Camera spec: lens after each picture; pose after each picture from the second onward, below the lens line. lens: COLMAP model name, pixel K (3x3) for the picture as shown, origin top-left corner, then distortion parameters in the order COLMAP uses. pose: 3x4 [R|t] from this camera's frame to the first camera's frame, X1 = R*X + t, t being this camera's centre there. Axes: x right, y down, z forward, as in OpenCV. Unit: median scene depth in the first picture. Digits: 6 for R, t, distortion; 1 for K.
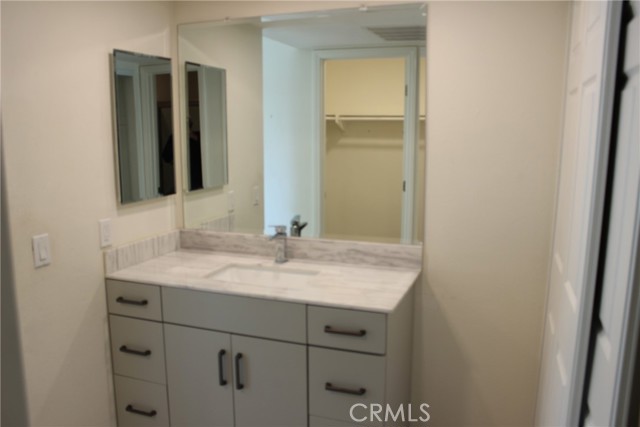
lens RADIAL K [[535.7, 0, 319.8], [0, 535.7, 212.8], [0, 0, 1]] dist [-0.154427, 0.149807]
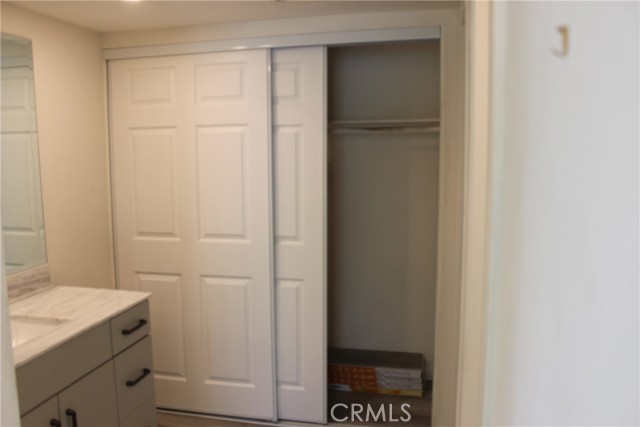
lens RADIAL K [[535.7, 0, 319.8], [0, 535.7, 212.8], [0, 0, 1]] dist [-0.154427, 0.149807]
pose [[-0.123903, -0.125682, 0.984303, -0.886819], [0.169032, 0.974776, 0.145743, -0.096254], [-0.977792, 0.184436, -0.099533, 0.538027]]
